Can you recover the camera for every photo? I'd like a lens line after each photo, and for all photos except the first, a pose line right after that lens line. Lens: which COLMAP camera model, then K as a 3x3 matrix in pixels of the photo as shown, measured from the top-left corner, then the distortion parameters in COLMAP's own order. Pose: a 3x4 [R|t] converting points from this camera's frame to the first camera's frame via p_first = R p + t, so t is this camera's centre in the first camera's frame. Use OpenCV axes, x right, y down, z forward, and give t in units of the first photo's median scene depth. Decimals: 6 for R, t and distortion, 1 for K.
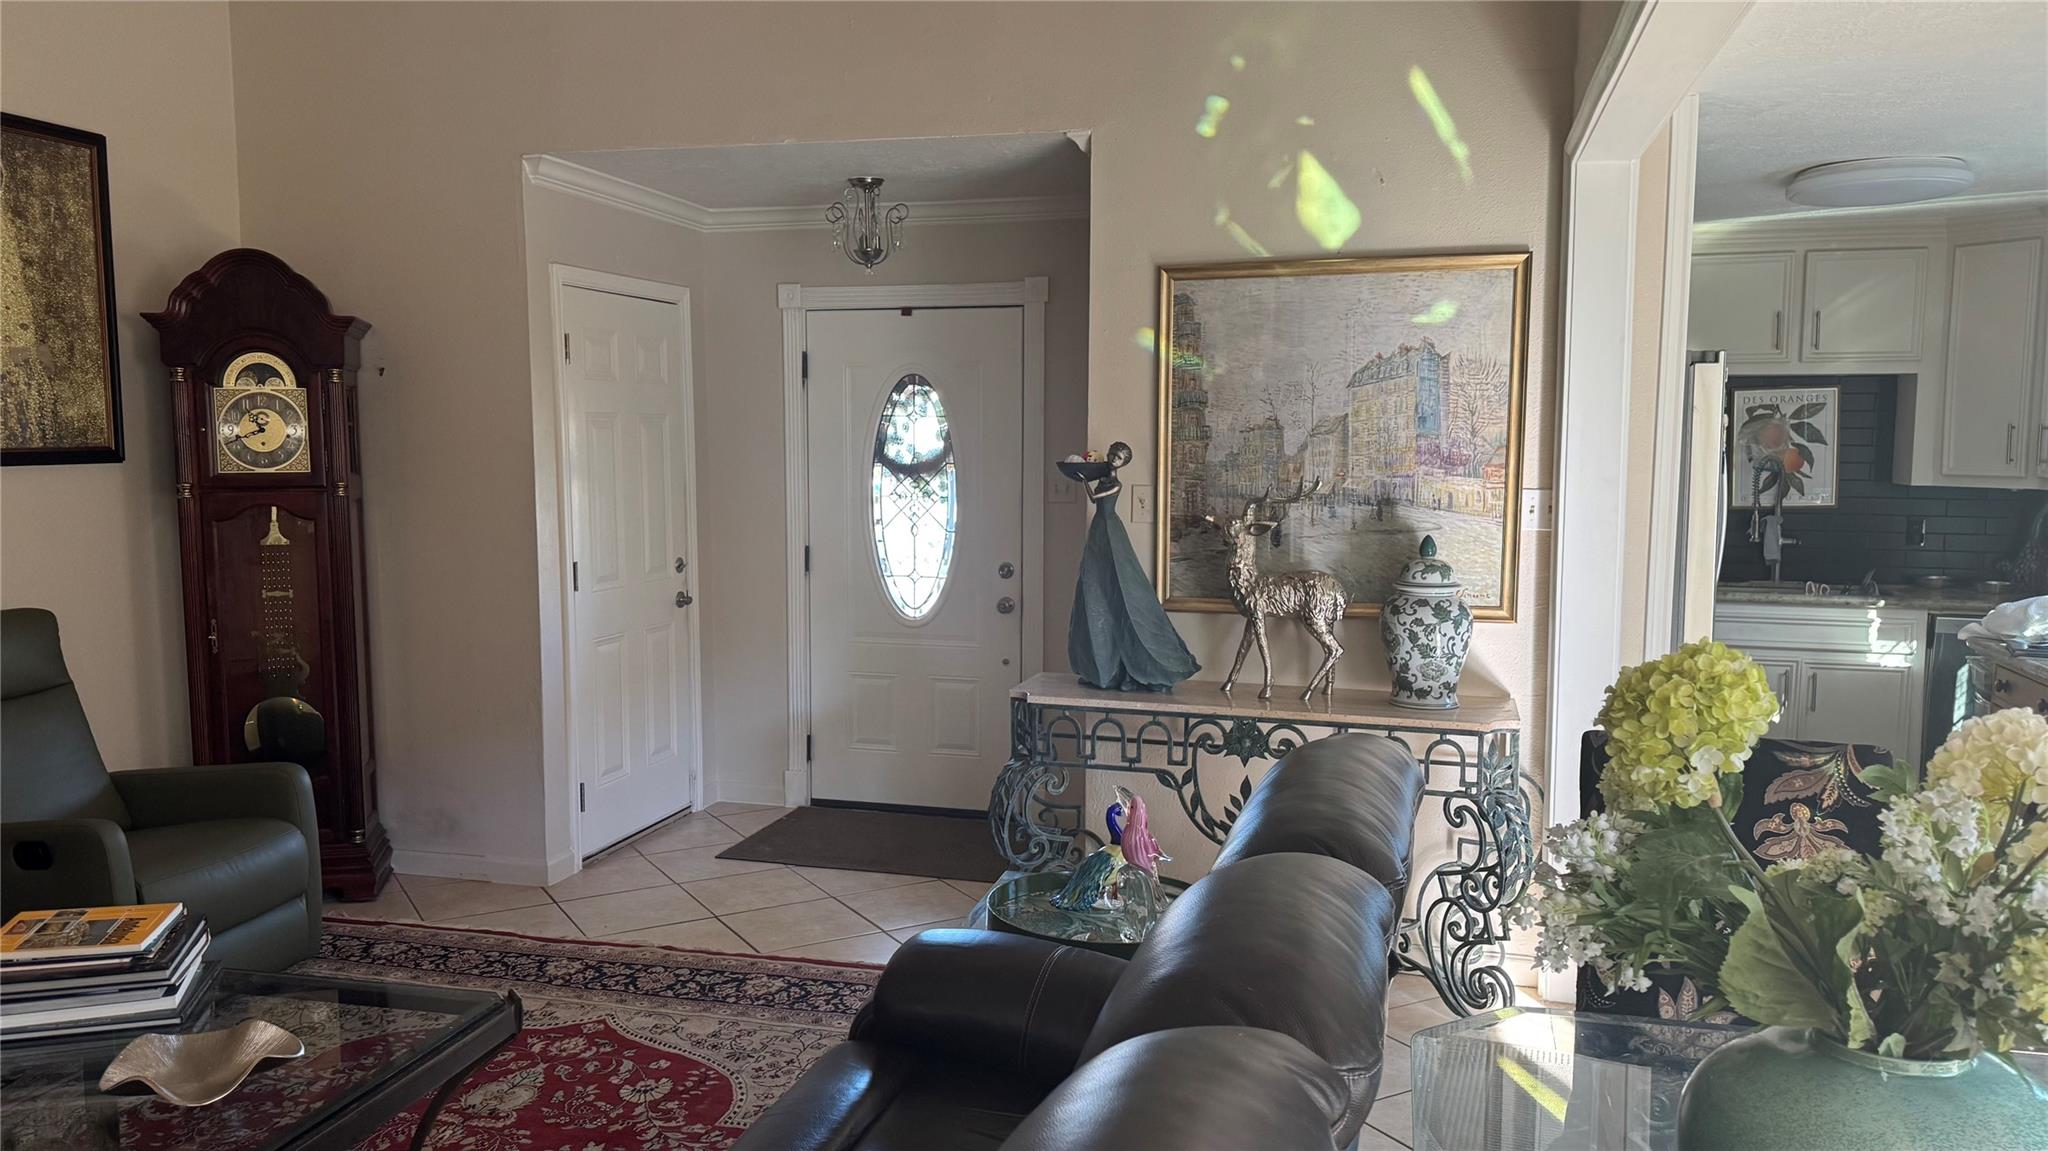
lens RADIAL K [[1465.4, 0, 1006.6], [0, 1465.4, 610.0], [0, 0, 1]] dist [0.059095, -0.096589]
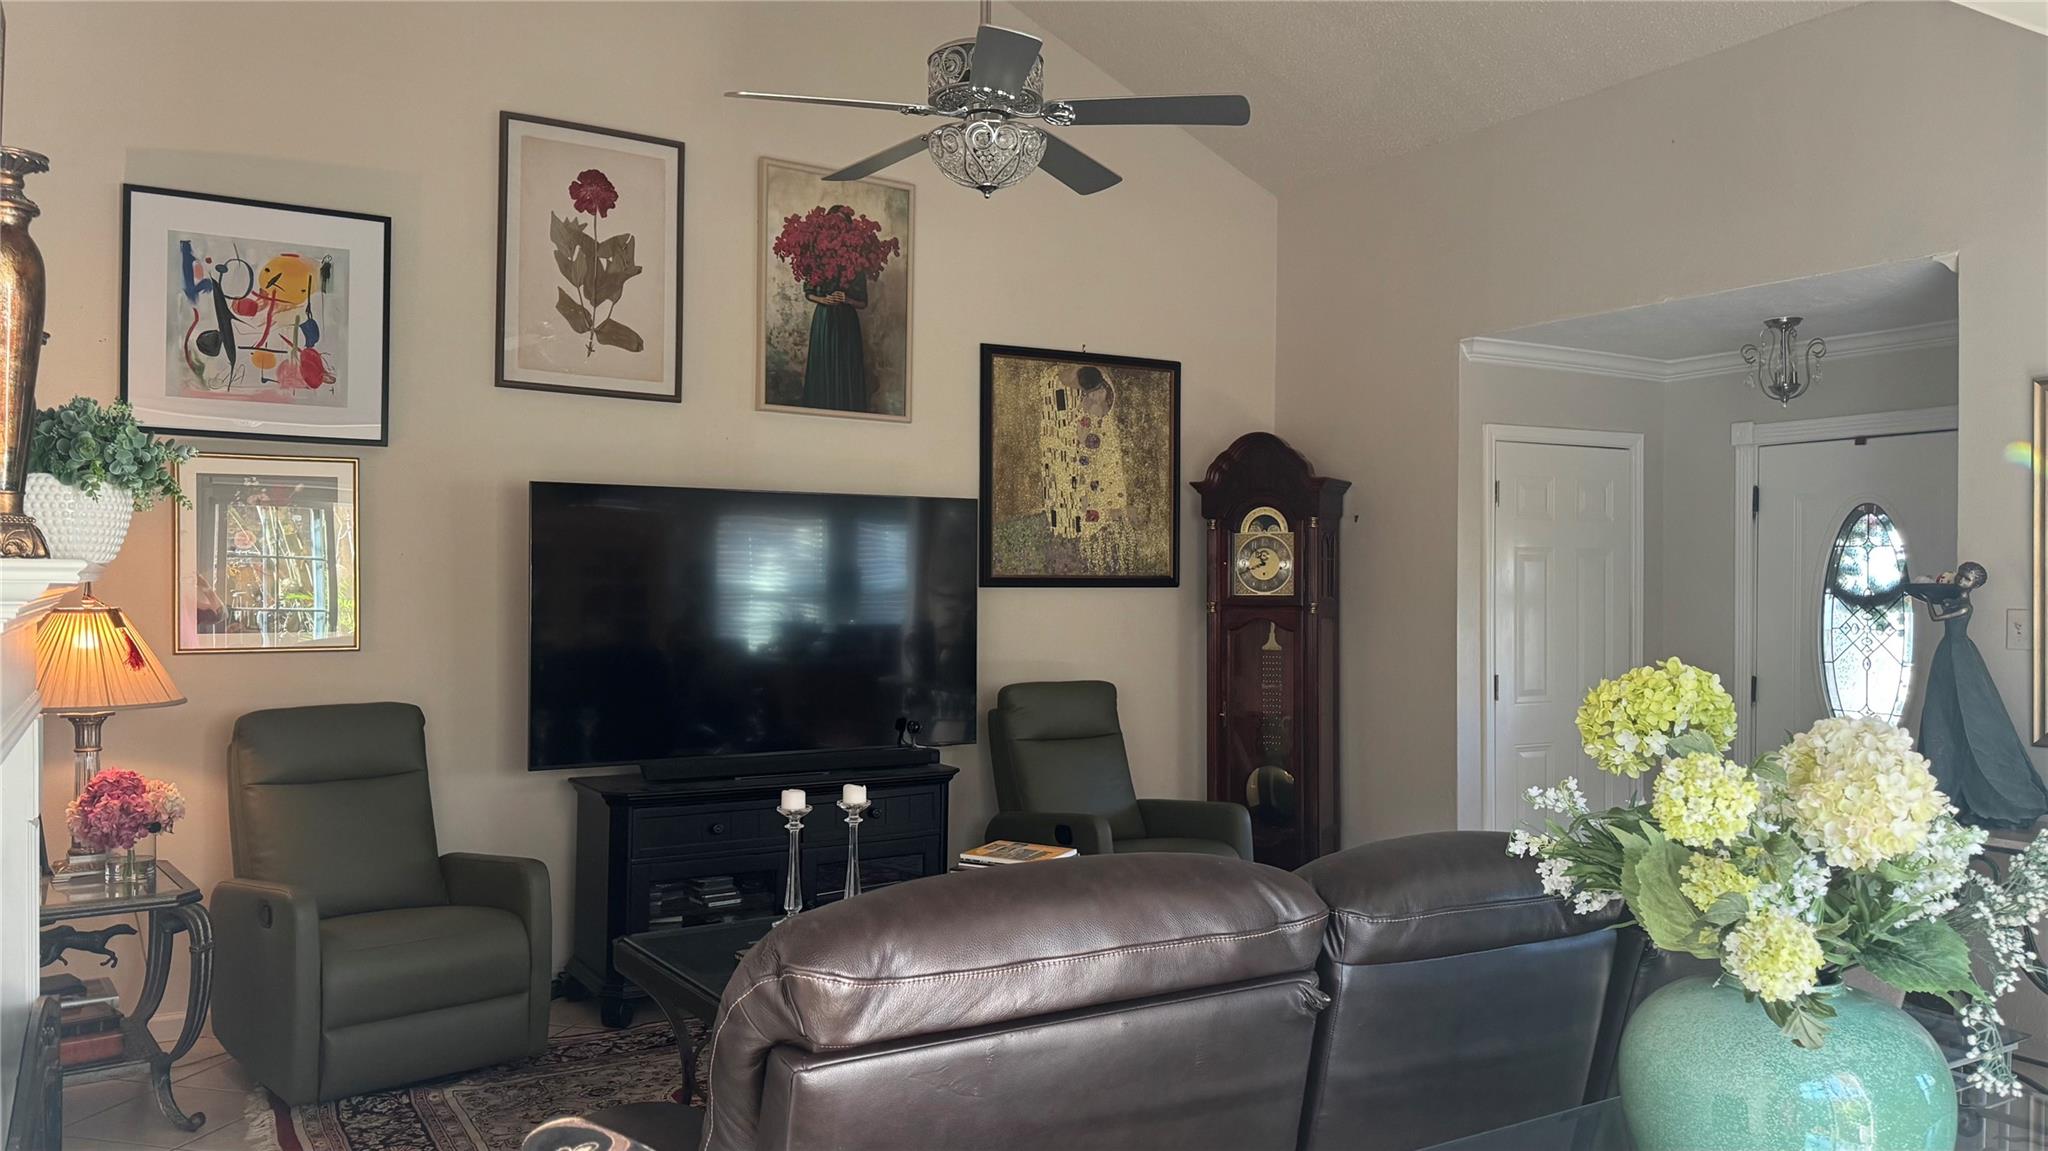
lens RADIAL K [[1465.4, 0, 998.9], [0, 1465.4, 611.6], [0, 0, 1]] dist [0.059095, -0.096589]
pose [[0.705604, 0.013749, -0.708473, 0.274624], [-0.087021, 0.993925, -0.067380, 0.032836], [0.703243, 0.109196, 0.702514, -0.106205]]
